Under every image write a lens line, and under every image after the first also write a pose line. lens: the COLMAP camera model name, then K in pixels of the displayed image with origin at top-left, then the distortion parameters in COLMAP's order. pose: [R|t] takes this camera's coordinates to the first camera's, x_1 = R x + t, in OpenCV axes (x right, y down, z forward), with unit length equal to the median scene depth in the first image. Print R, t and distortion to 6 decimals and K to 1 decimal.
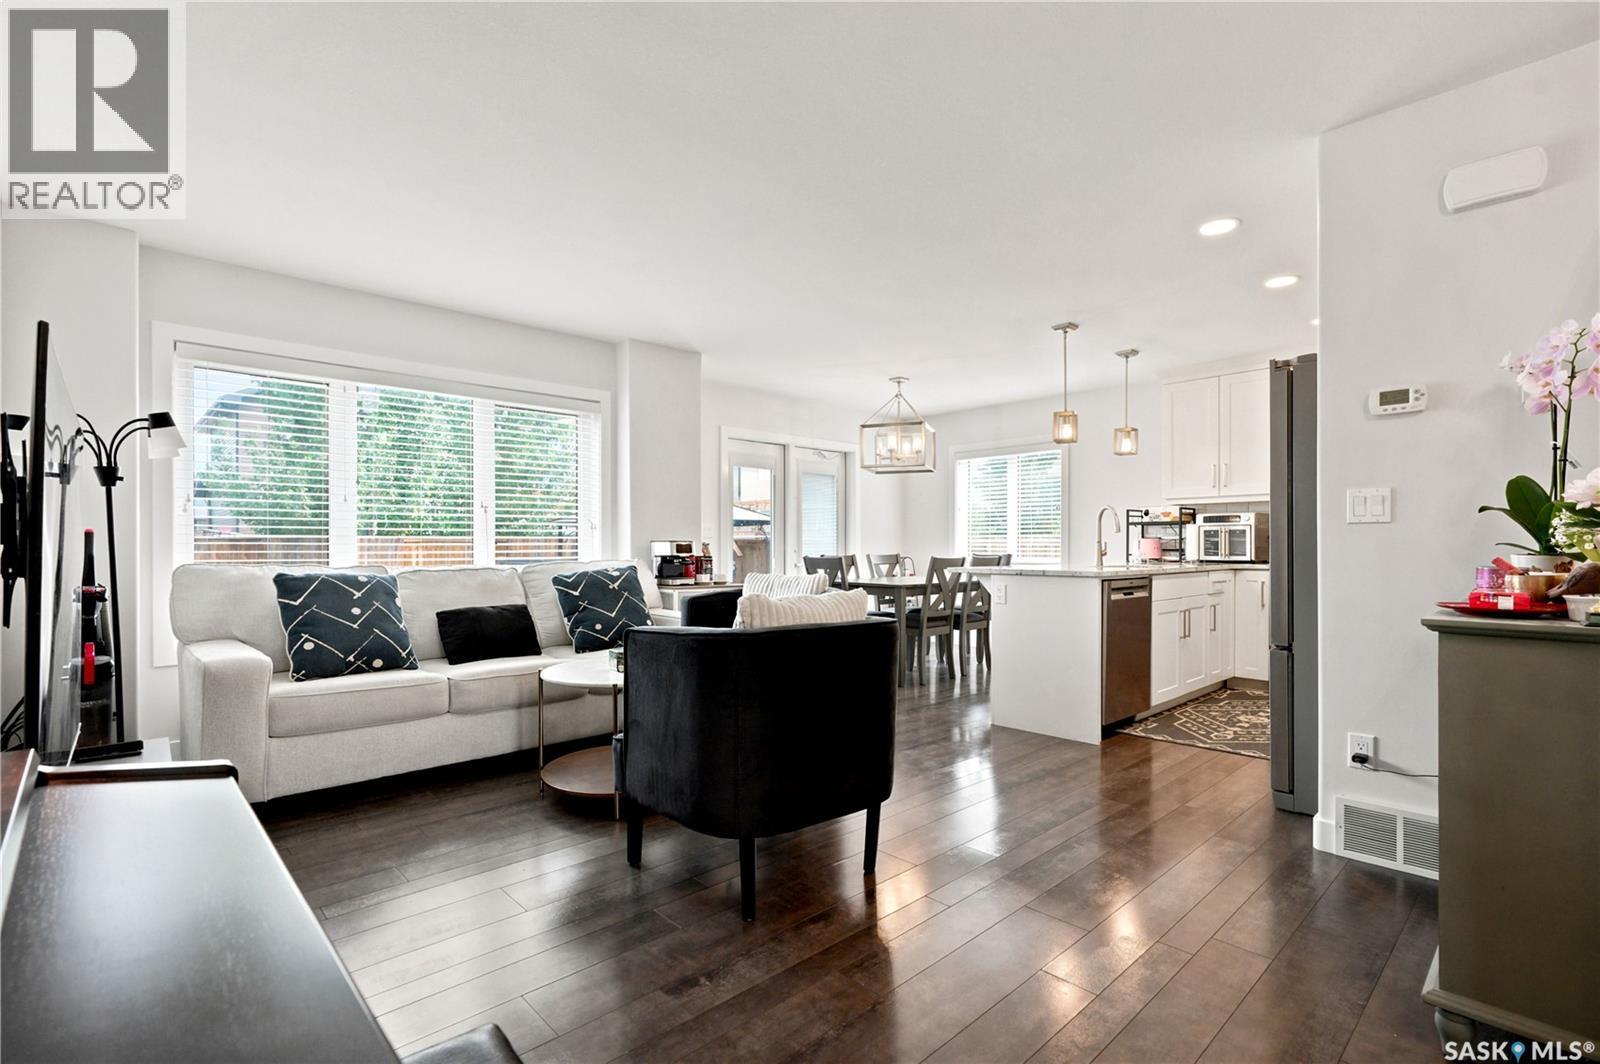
lens RADIAL K [[733.9, 0, 800.0], [0, 733.9, 532.0], [0, 0, 1]] dist [-0.000357, 0.000000]
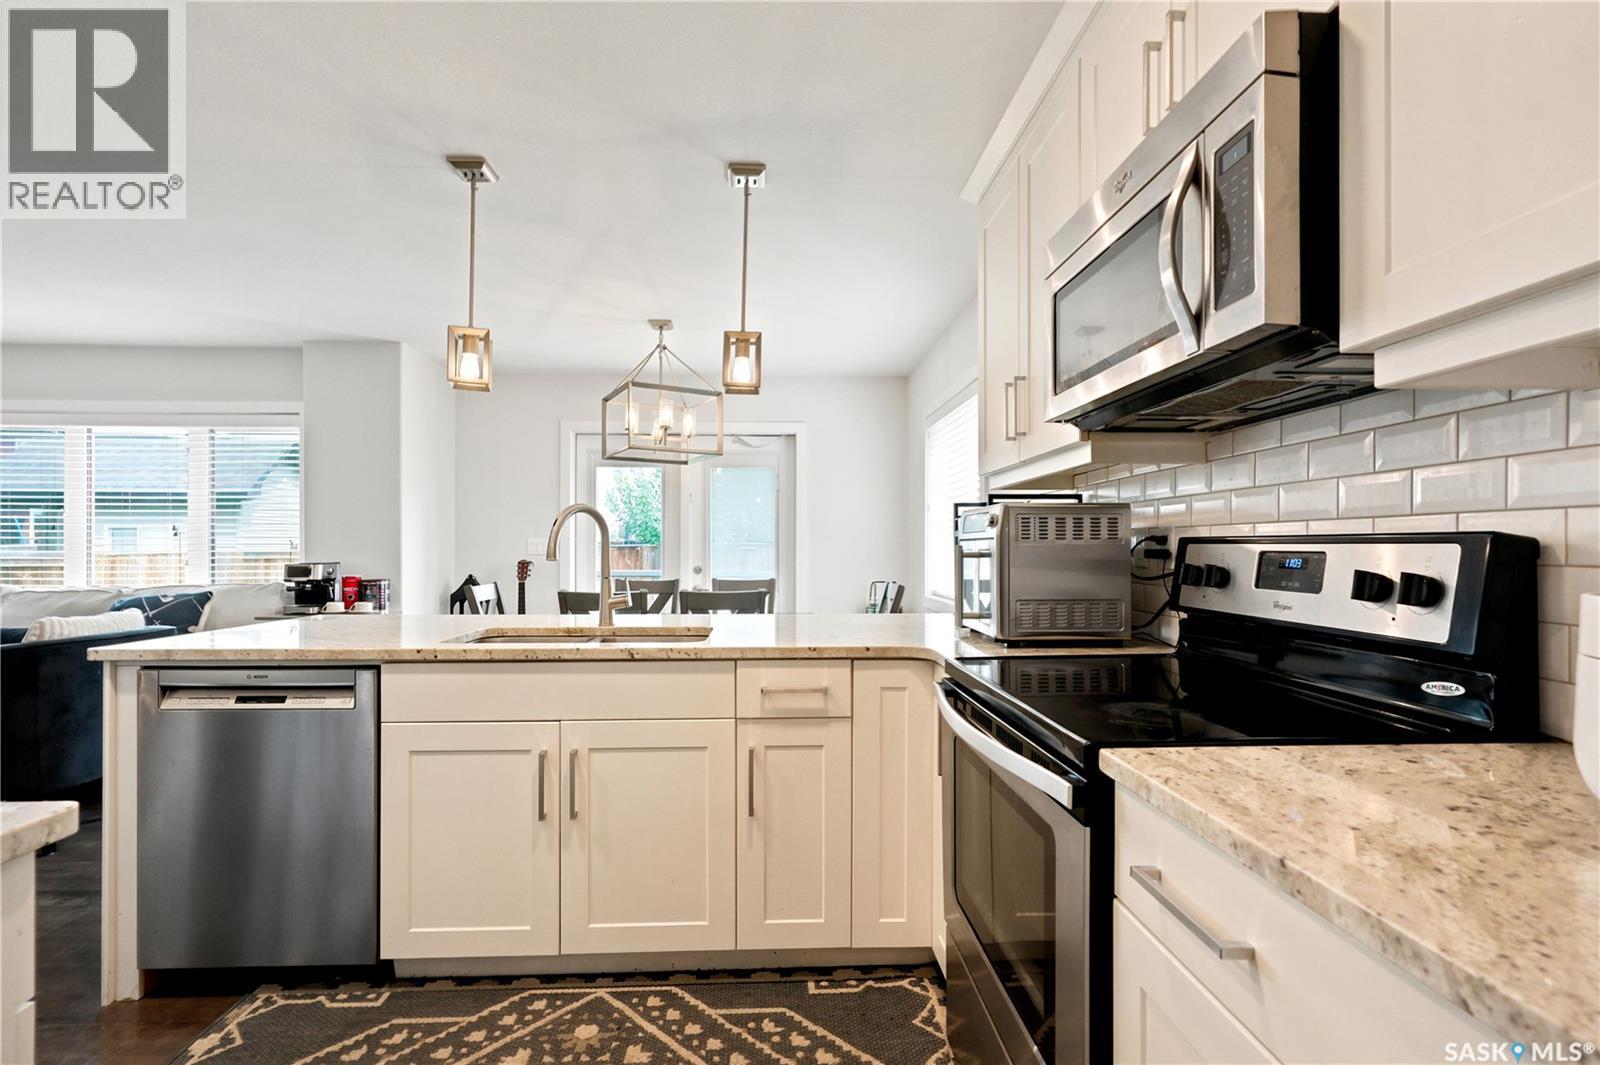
lens RADIAL K [[733.9, 0, 800.0], [0, 733.9, 532.5], [0, 0, 1]] dist [-0.000357, 0.000000]
pose [[0.754116, -0.010656, -0.656655, 0.683638], [0.009031, 0.999942, -0.005856, -0.010007], [0.656680, -0.001514, 0.754168, 0.594951]]
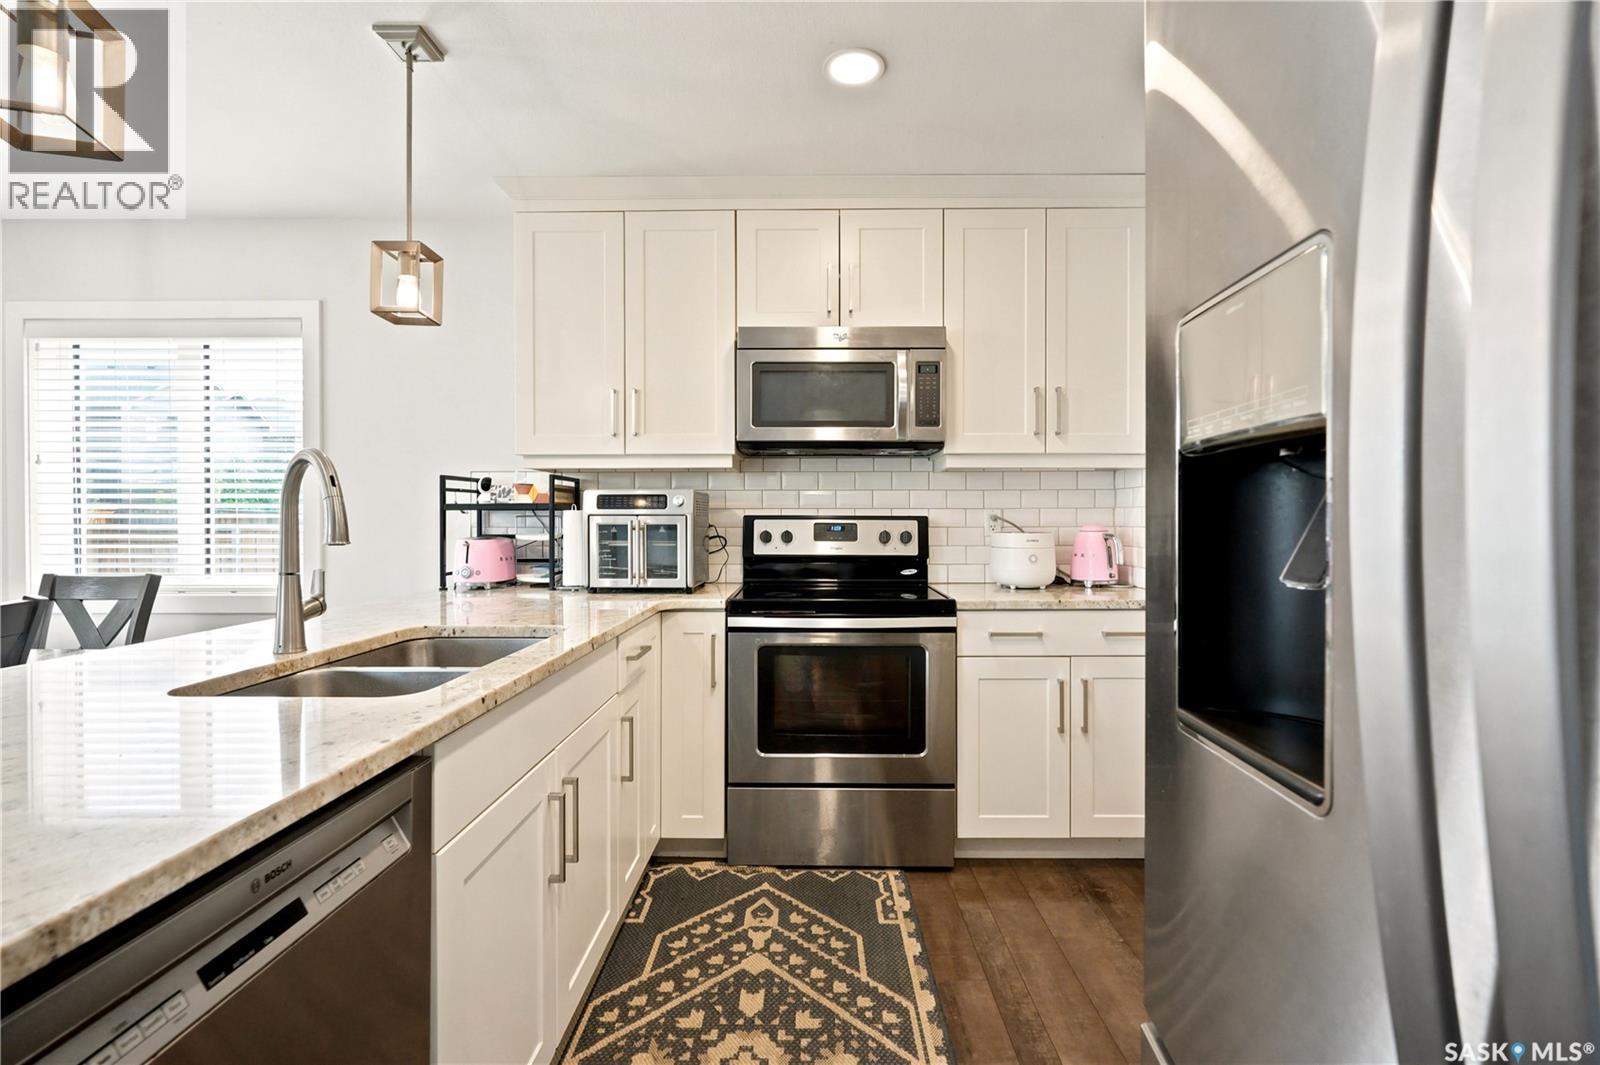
lens RADIAL K [[733.9, 0, 800.0], [0, 733.9, 532.5], [0, 0, 1]] dist [-0.000357, 0.000000]
pose [[0.693660, -0.007890, 0.720259, 0.281685], [-0.013169, 0.999634, 0.023632, -0.009177], [-0.720182, -0.025877, 0.693302, 0.543032]]
